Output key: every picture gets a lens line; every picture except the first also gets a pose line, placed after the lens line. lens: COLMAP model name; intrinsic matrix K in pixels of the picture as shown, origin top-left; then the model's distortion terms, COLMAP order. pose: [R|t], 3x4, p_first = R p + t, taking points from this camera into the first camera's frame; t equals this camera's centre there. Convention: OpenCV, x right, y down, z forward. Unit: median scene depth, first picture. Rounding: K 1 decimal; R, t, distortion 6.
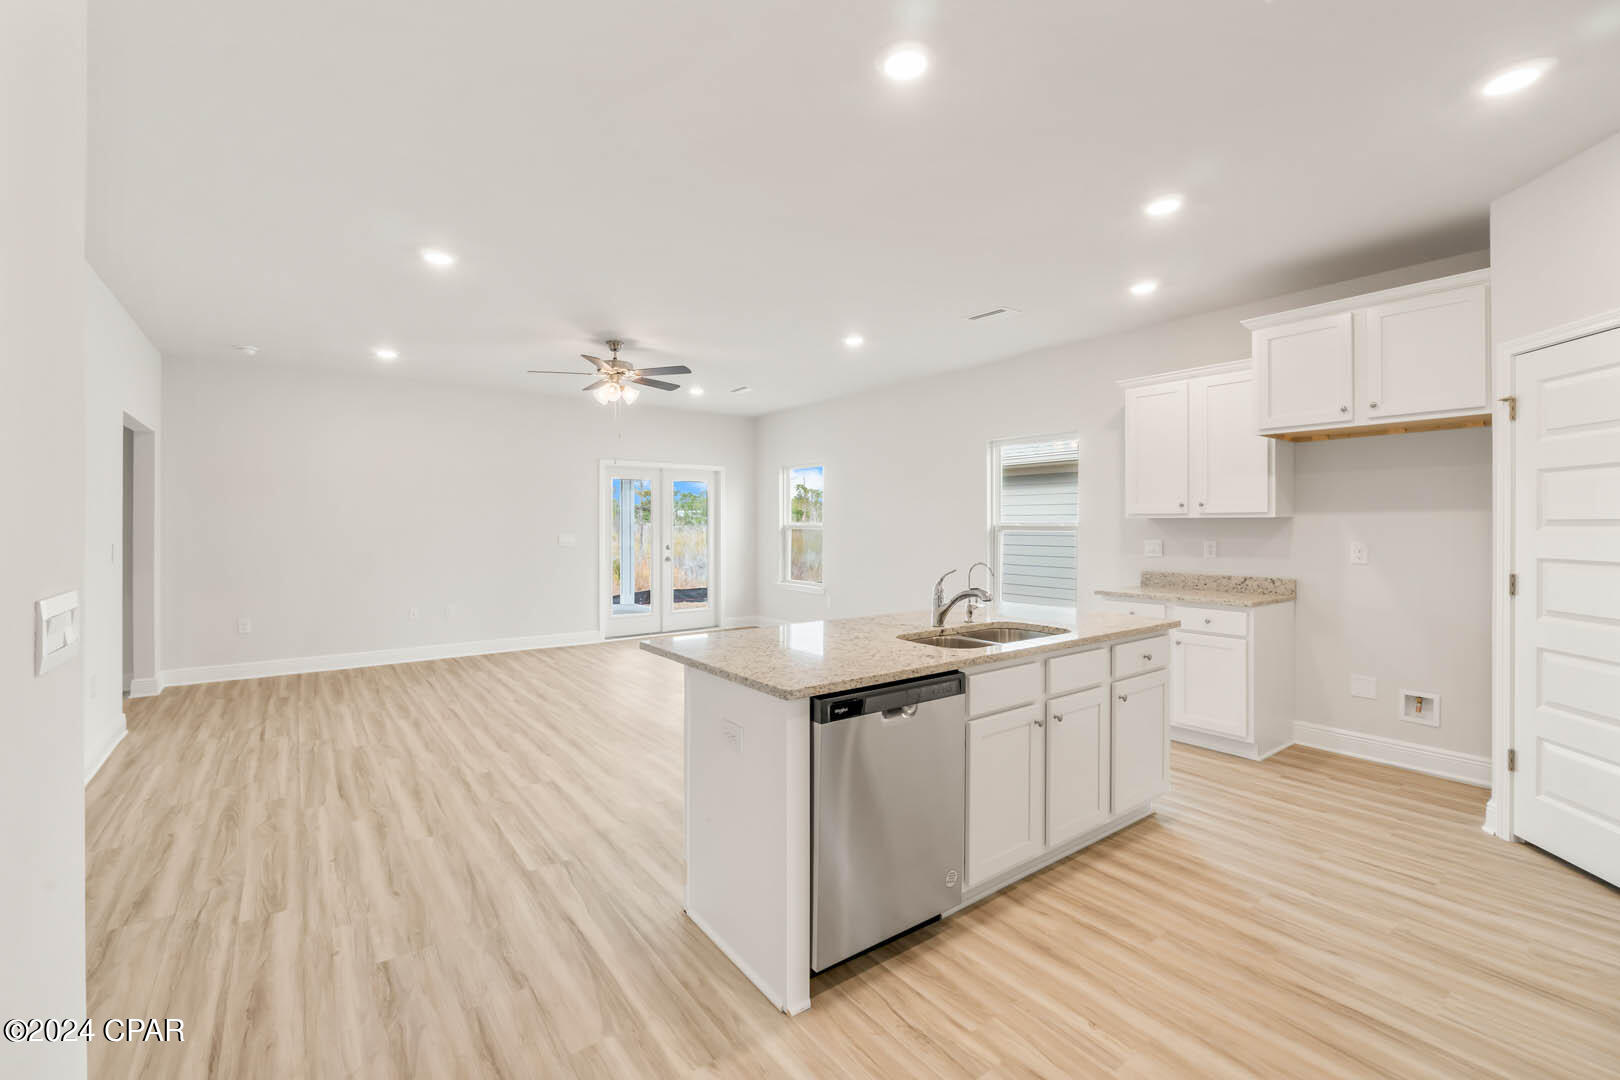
lens RADIAL K [[693.2, 0, 809.7], [0, 693.2, 535.0], [0, 0, 1]] dist [-0.002679, -0.000539]
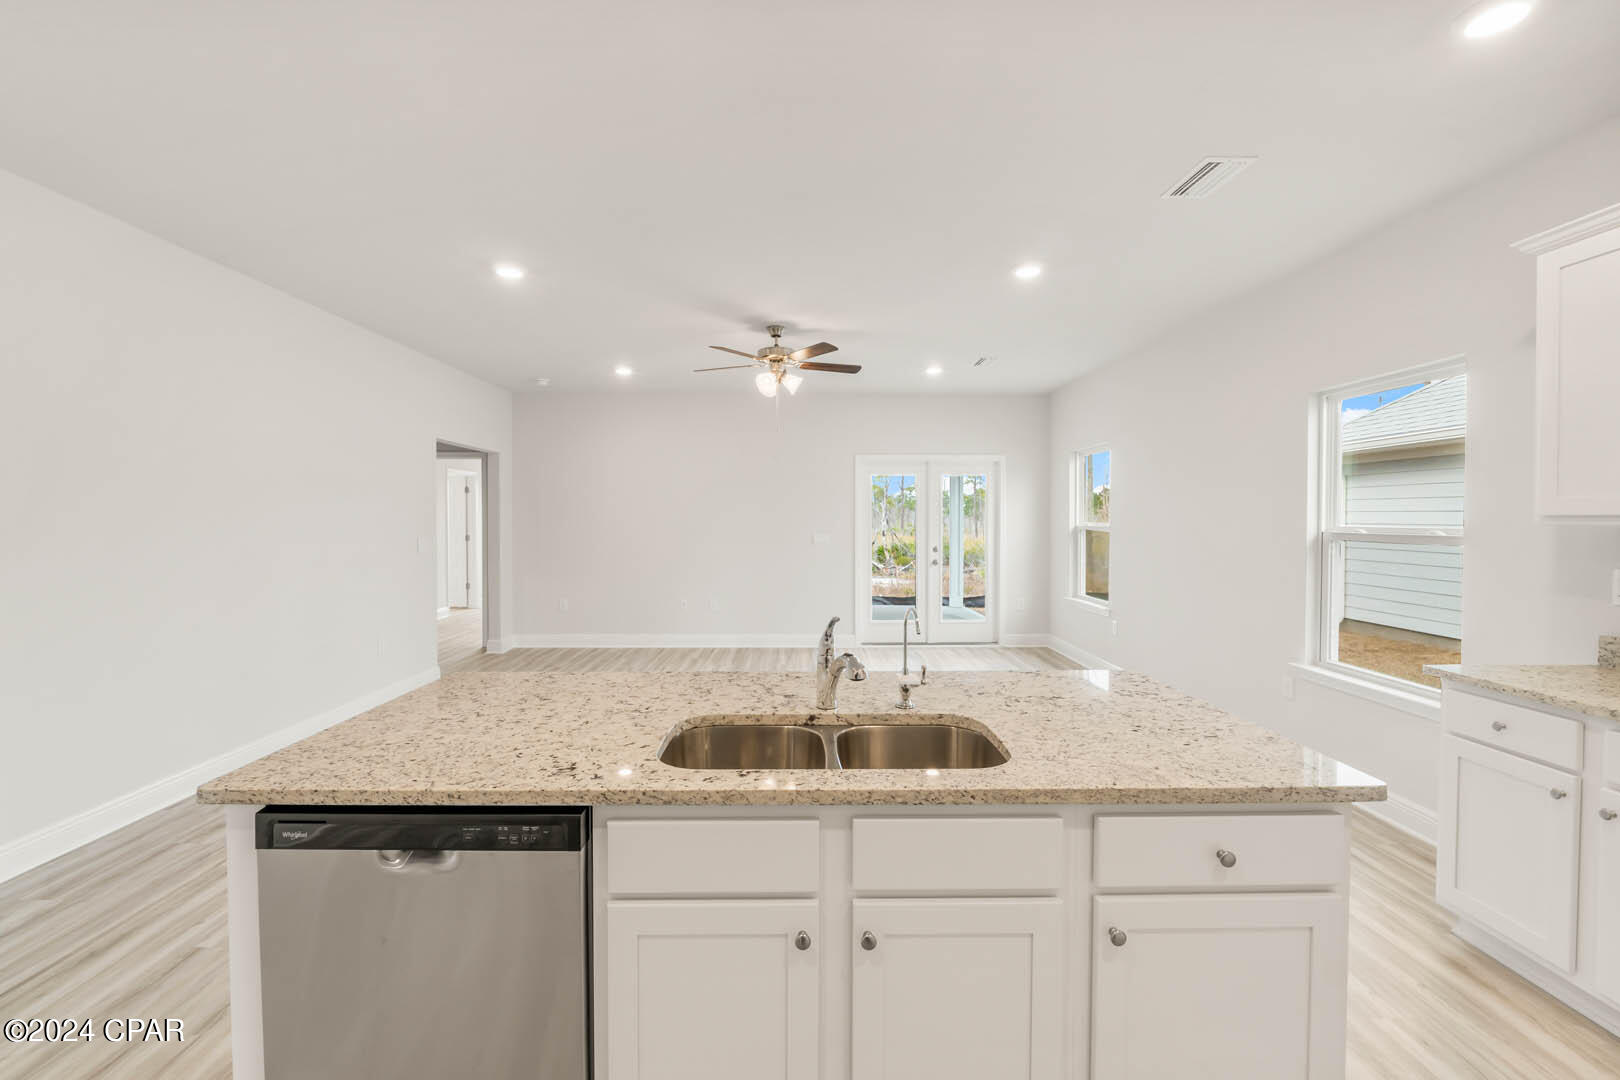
lens RADIAL K [[693.2, 0, 796.4], [0, 693.2, 539.4], [0, 0, 1]] dist [-0.002679, -0.000539]
pose [[0.808701, 0.020485, -0.587863, 0.277518], [-0.012960, 0.999771, 0.017011, -0.013406], [0.588077, -0.006139, 0.808782, 0.264423]]
